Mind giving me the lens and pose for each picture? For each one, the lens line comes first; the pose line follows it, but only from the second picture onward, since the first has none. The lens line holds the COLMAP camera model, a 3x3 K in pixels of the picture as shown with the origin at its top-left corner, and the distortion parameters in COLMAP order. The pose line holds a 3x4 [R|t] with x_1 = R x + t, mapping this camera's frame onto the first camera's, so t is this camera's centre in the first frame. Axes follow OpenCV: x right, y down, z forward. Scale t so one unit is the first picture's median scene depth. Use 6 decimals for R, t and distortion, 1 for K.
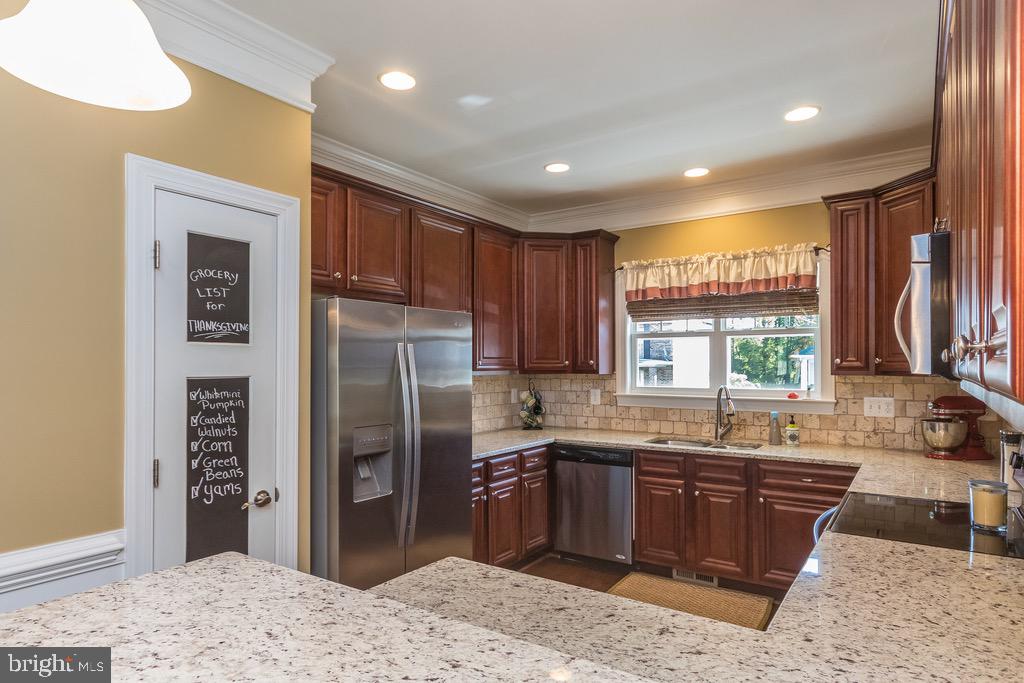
lens RADIAL K [[588.8, 0, 509.1], [0, 588.8, 363.1], [0, 0, 1]] dist [0.000868, 0.000660]
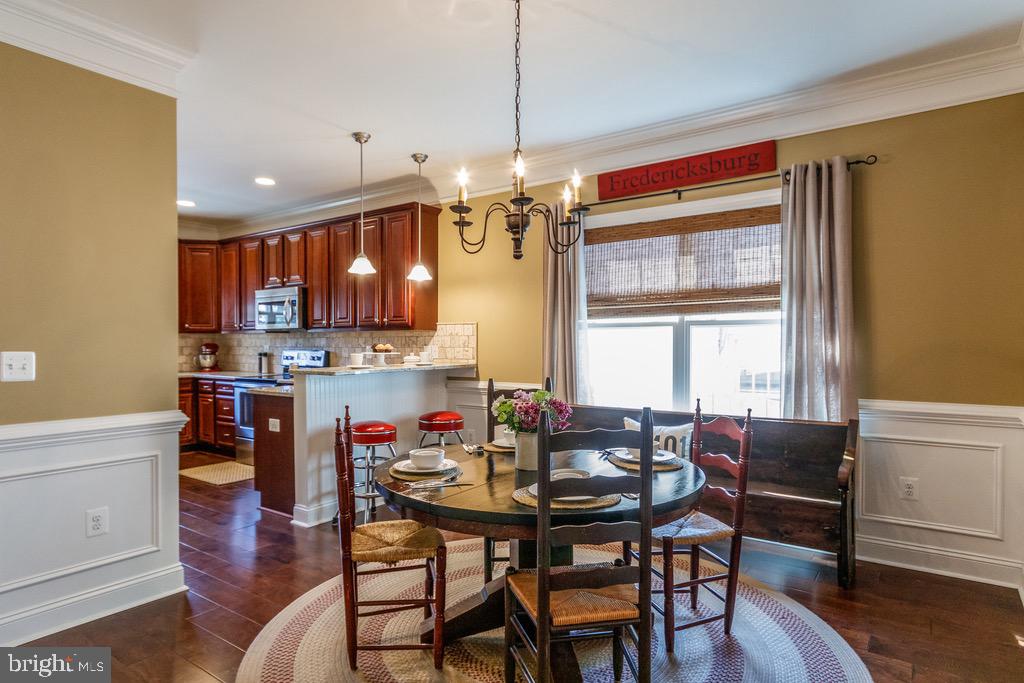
lens RADIAL K [[583.5, 0, 507.8], [0, 583.5, 351.7], [0, 0, 1]] dist [-0.002067, 0.001735]
pose [[0.015790, -0.014387, 0.999772, -1.136743], [-0.001996, 0.999894, 0.014420, 0.044411], [-0.999873, -0.002223, 0.015759, -0.111920]]
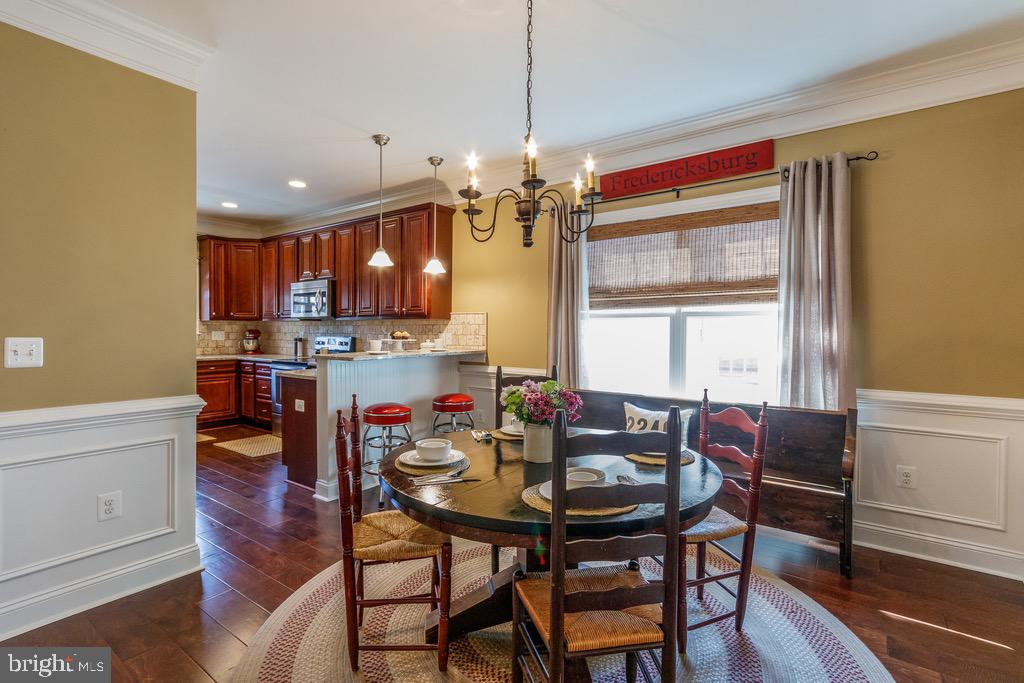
lens RADIAL K [[483.0, 0, 505.4], [0, 483.0, 338.4], [0, 0, 1]] dist [0.001737, 0.000183]
pose [[0.031952, -0.015535, 0.999369, -1.024145], [-0.009575, 0.999829, 0.015848, 0.042603], [-0.999444, -0.010075, 0.031797, -0.106098]]
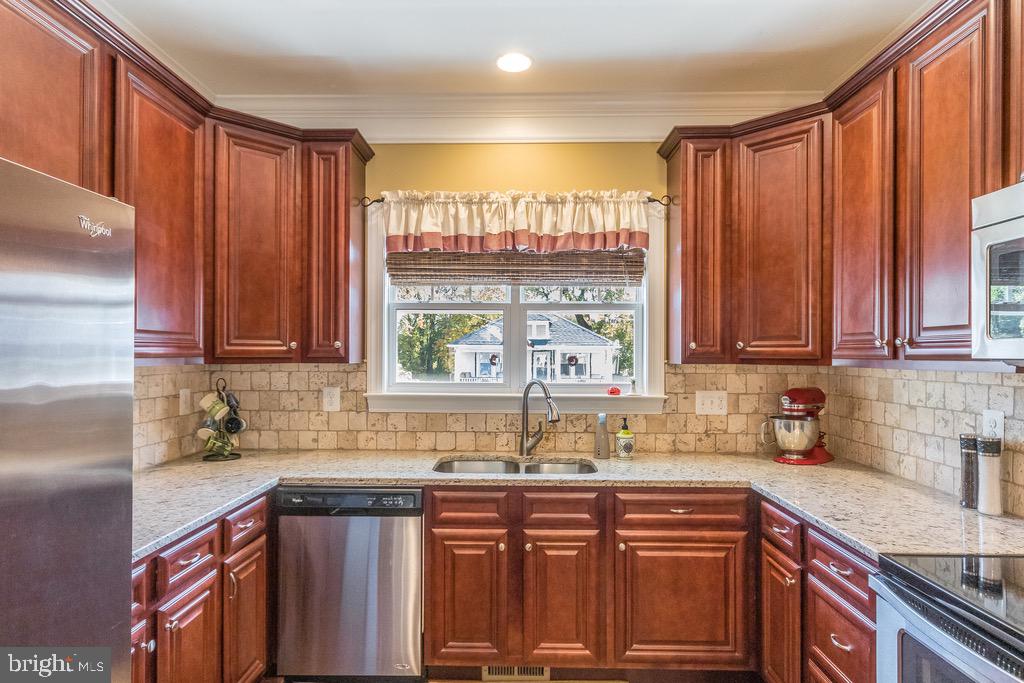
lens RADIAL K [[592.3, 0, 505.5], [0, 592.3, 350.2], [0, 0, 1]] dist [-0.000705, 0.001971]
pose [[0.837397, 0.008732, 0.546525, -0.055437], [-0.007368, 0.999962, -0.004687, 0.007053], [-0.546545, -0.000101, 0.837430, 0.427164]]
